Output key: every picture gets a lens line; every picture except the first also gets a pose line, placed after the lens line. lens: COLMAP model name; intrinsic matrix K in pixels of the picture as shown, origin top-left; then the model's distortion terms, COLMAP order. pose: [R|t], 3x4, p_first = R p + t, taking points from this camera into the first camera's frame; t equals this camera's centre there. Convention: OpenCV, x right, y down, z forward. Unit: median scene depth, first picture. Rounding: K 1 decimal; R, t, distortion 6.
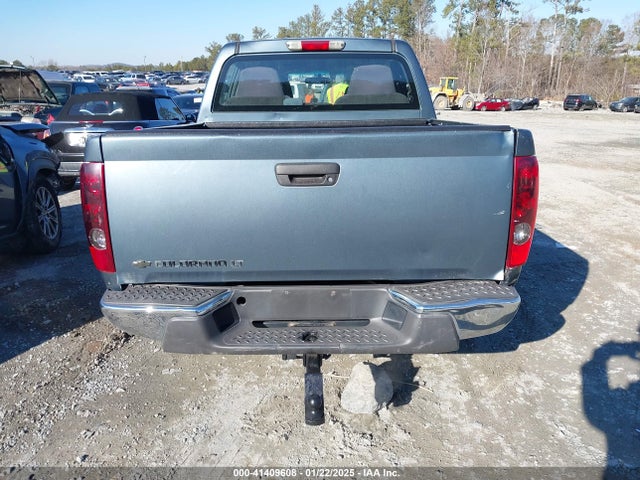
lens RADIAL K [[501.2, 0, 320.0], [0, 501.2, 240.0], [0, 0, 1]] dist [0.014637, -0.008556]
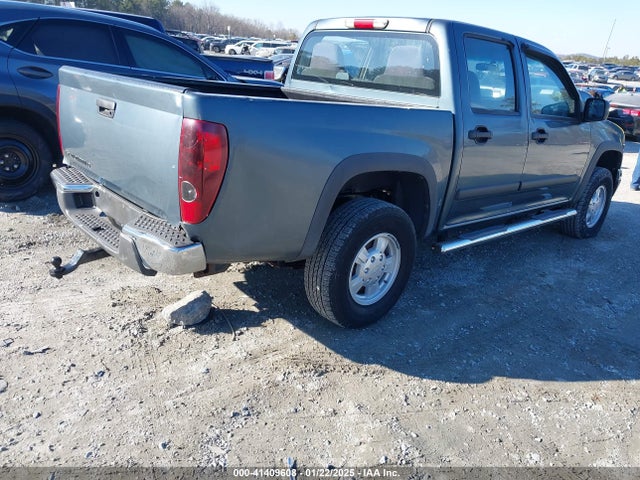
lens RADIAL K [[501.2, 0, 320.0], [0, 501.2, 240.0], [0, 0, 1]] dist [0.014637, -0.008556]
pose [[0.686295, 0.307557, -0.659096, 0.735562], [-0.294259, 0.946130, 0.135094, -0.078875], [0.665140, 0.101231, 0.739825, 0.220798]]
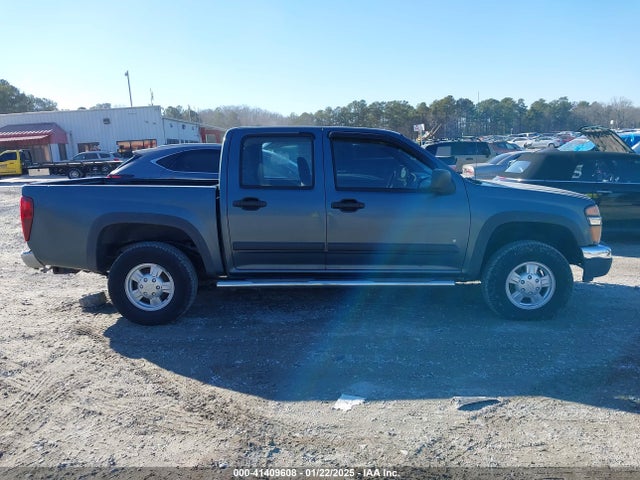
lens RADIAL K [[501.2, 0, 320.0], [0, 501.2, 240.0], [0, 0, 1]] dist [0.014637, -0.008556]
pose [[0.029018, 0.192634, -0.980842, 1.566737], [-0.264798, 0.947679, 0.178287, -0.425730], [0.963867, 0.254551, 0.078509, 1.226269]]
